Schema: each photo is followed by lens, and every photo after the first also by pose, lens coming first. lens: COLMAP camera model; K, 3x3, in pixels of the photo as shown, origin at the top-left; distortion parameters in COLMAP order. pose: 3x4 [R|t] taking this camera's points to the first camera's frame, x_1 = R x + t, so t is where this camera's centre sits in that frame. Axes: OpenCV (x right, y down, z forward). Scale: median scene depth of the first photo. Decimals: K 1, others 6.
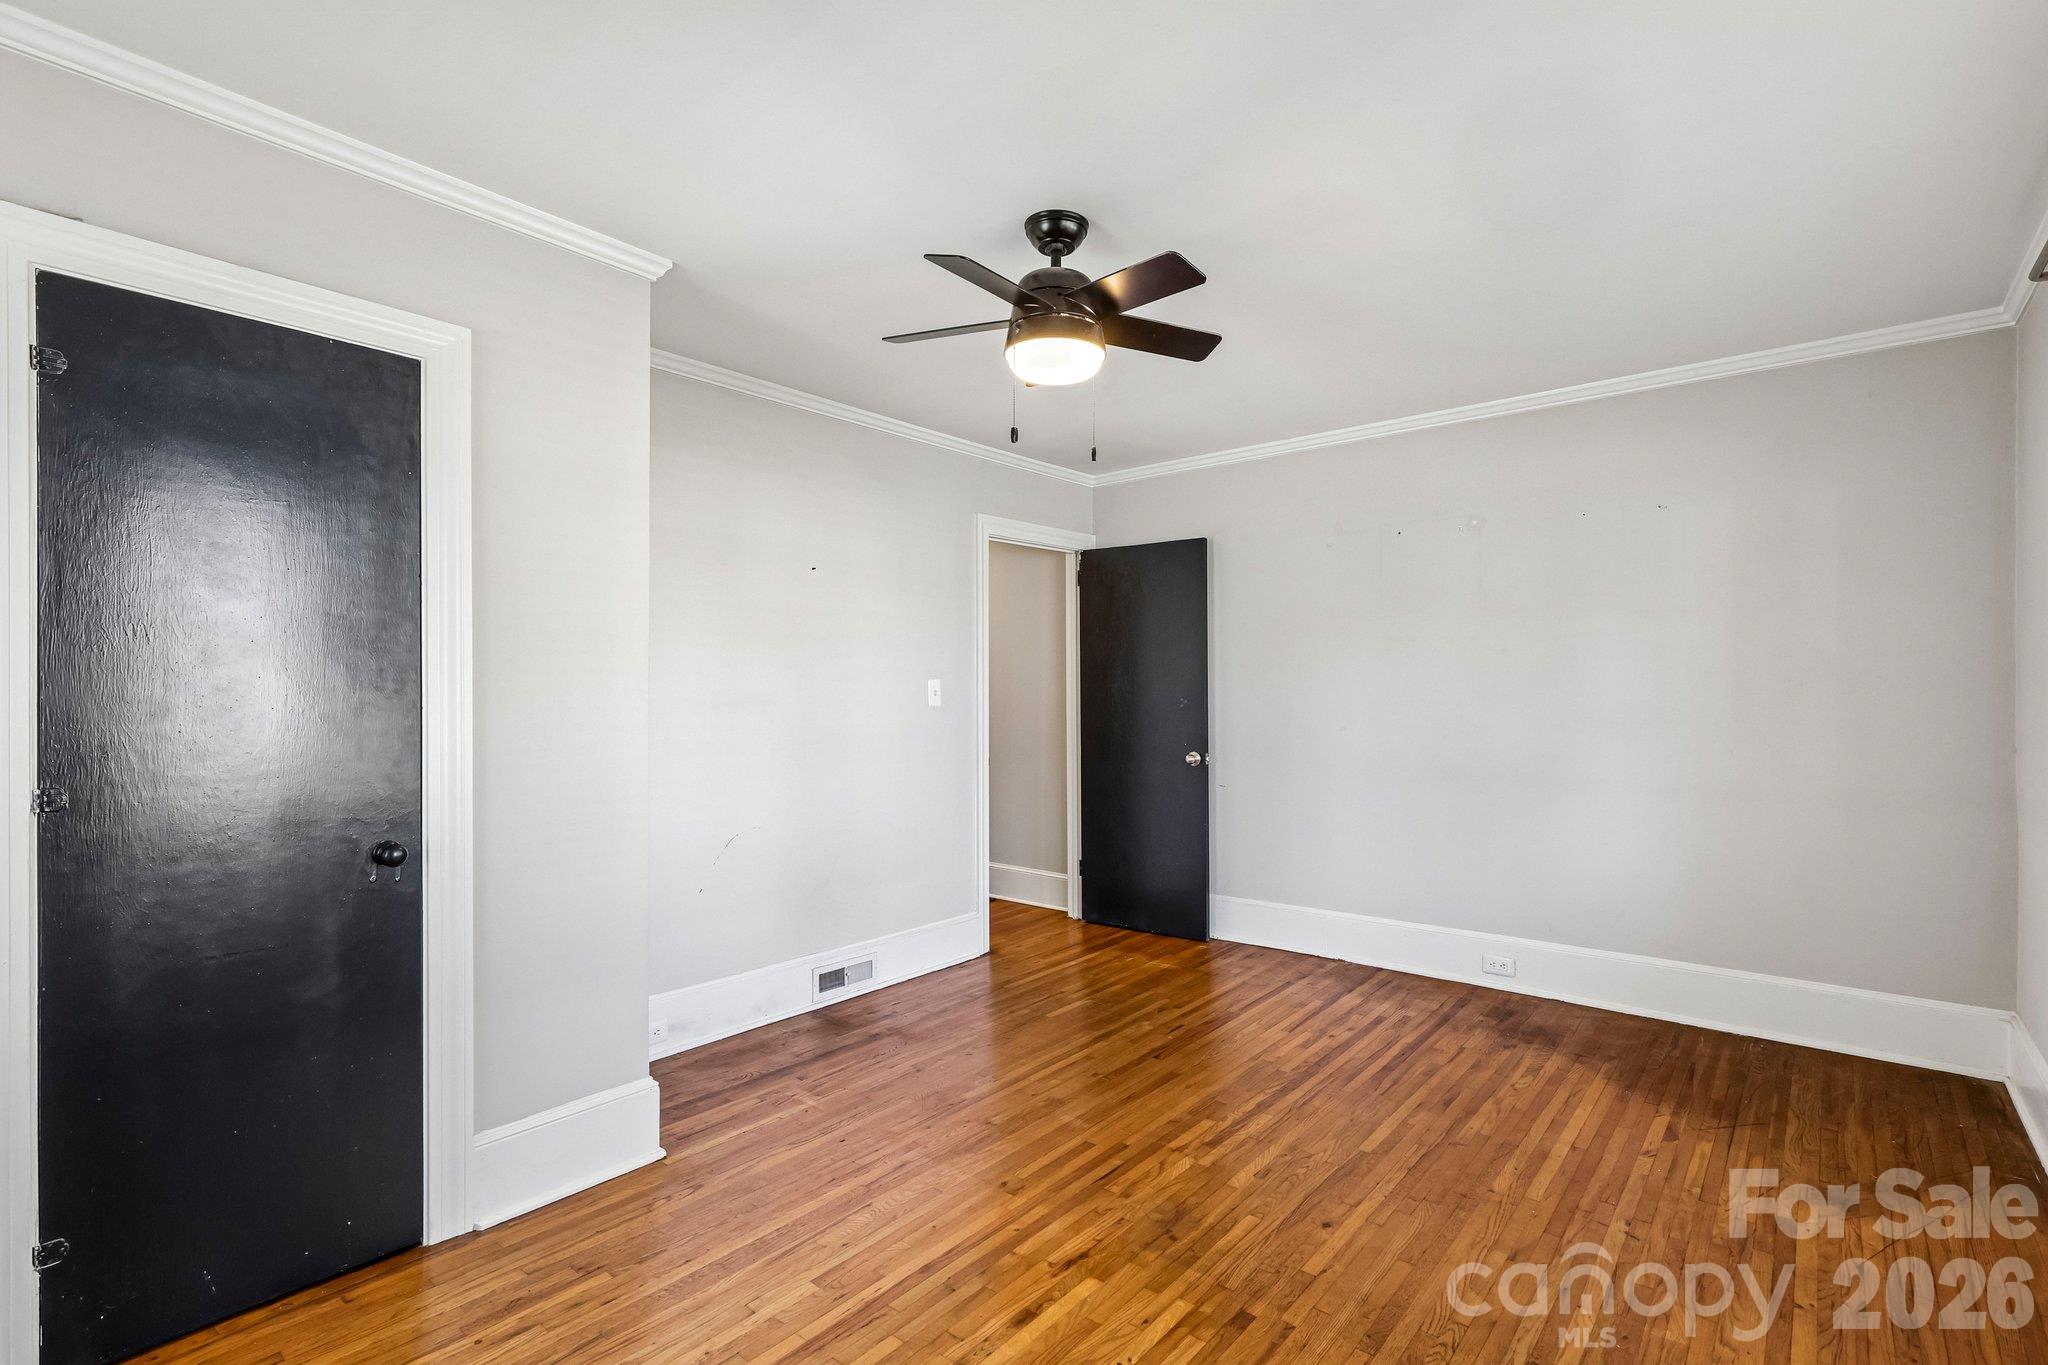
lens RADIAL K [[951.0, 0, 1034.1], [0, 951.0, 688.4], [0, 0, 1]] dist [0.000396, 0.000740]
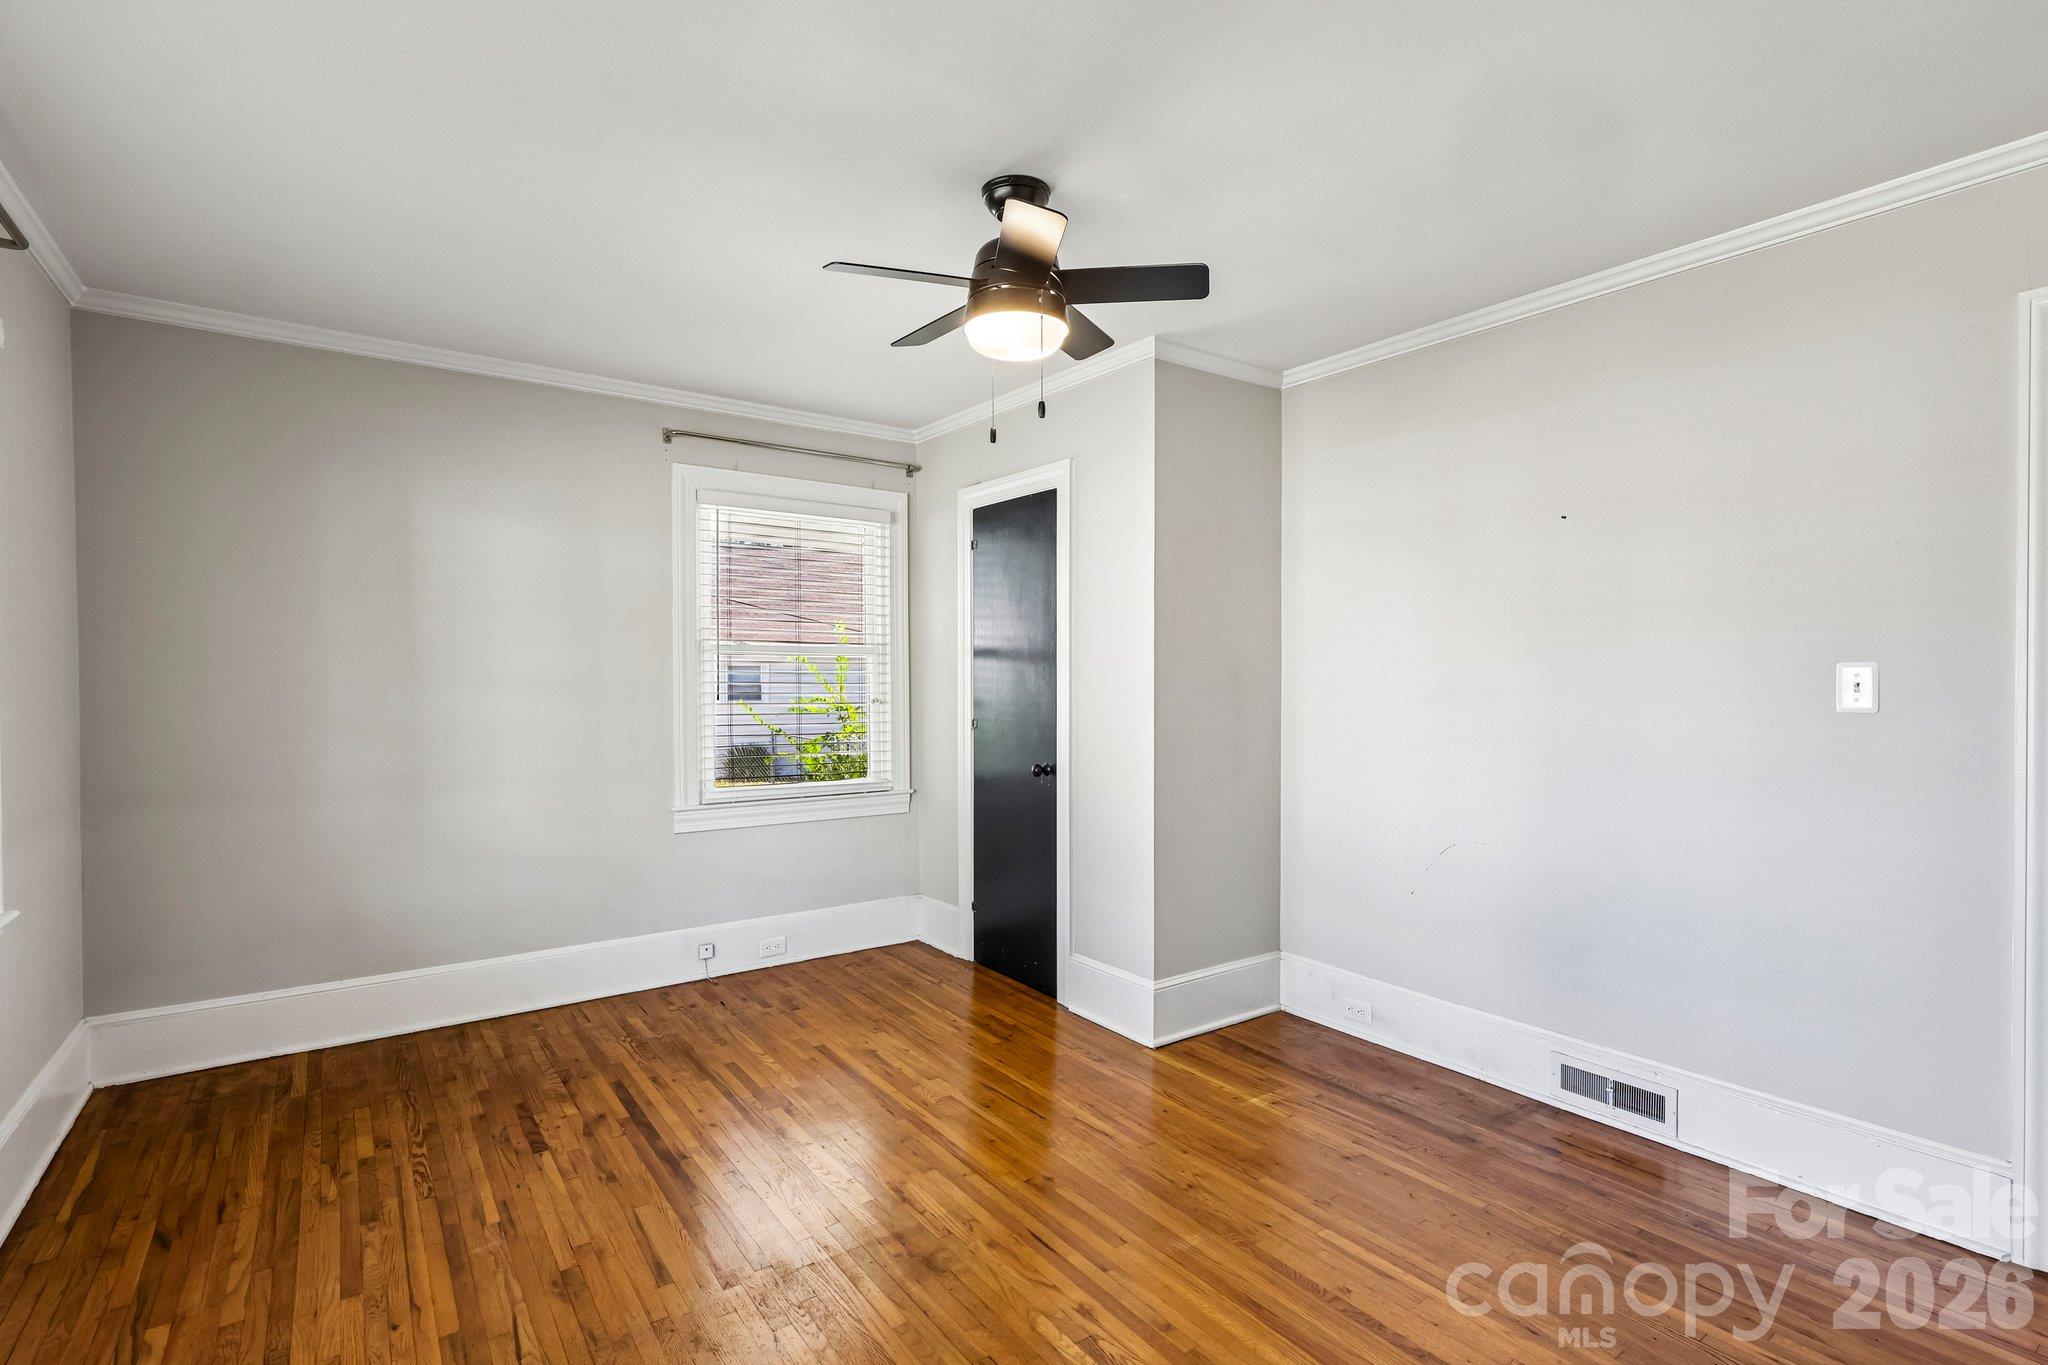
lens RADIAL K [[951.0, 0, 1034.1], [0, 951.0, 688.4], [0, 0, 1]] dist [0.000396, 0.000740]
pose [[-0.240676, 0.011566, -0.970537, 0.852199], [0.003753, 0.999933, 0.010986, -0.002688], [0.970598, -0.000998, -0.240703, 1.121160]]
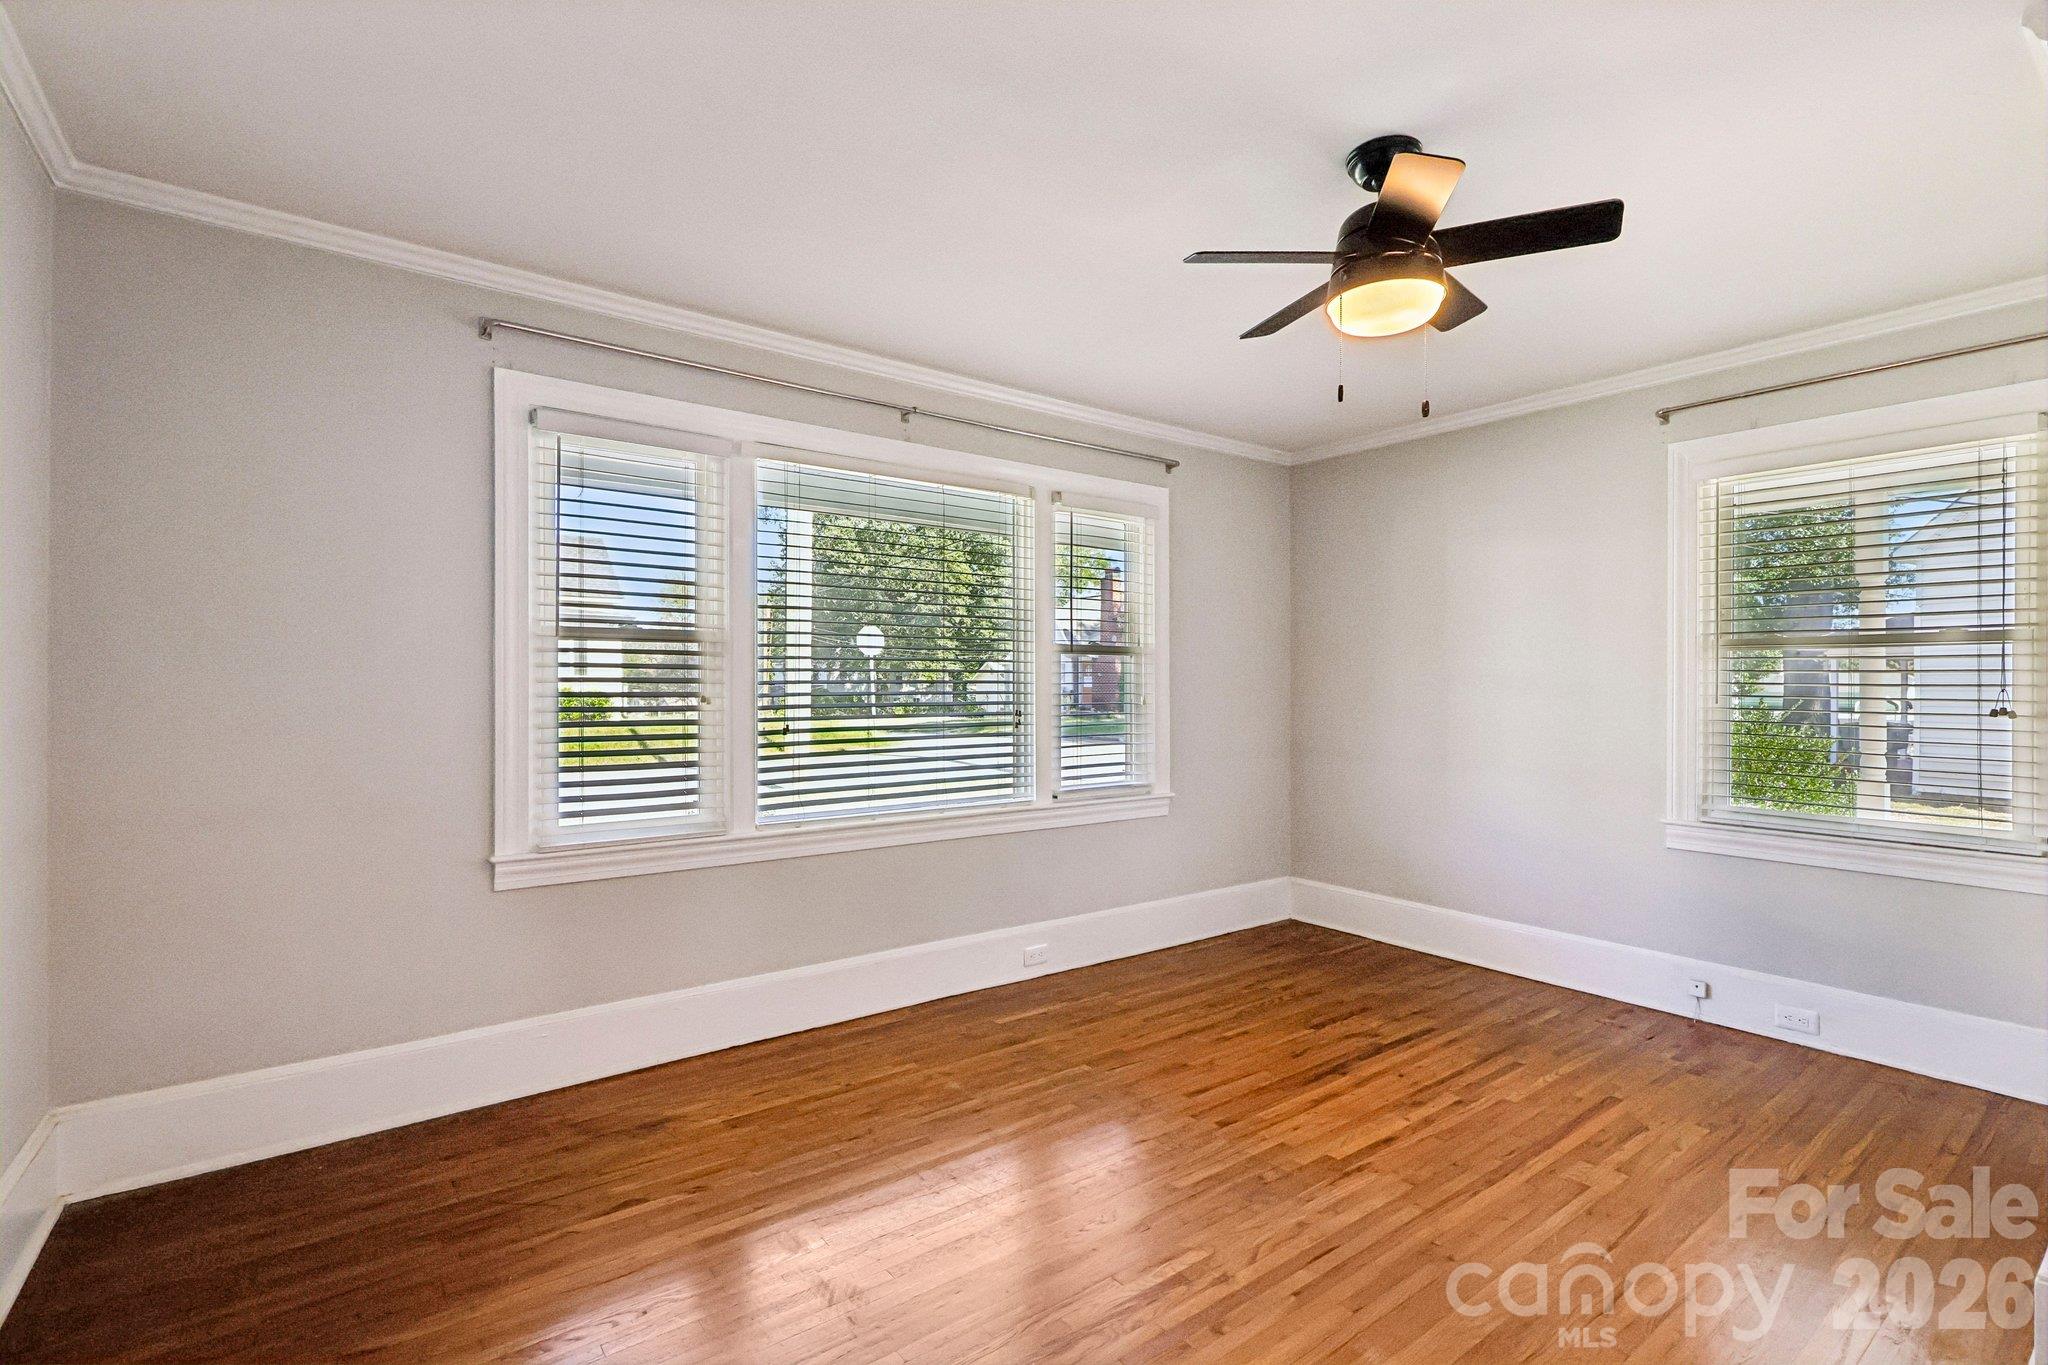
lens RADIAL K [[951.0, 0, 1034.1], [0, 951.0, 688.4], [0, 0, 1]] dist [0.000396, 0.000740]
pose [[-0.975738, -0.003882, 0.218909, 0.134567], [-0.003209, 0.999989, 0.003431, 0.008357], [-0.218920, 0.002645, -0.975739, 1.748225]]
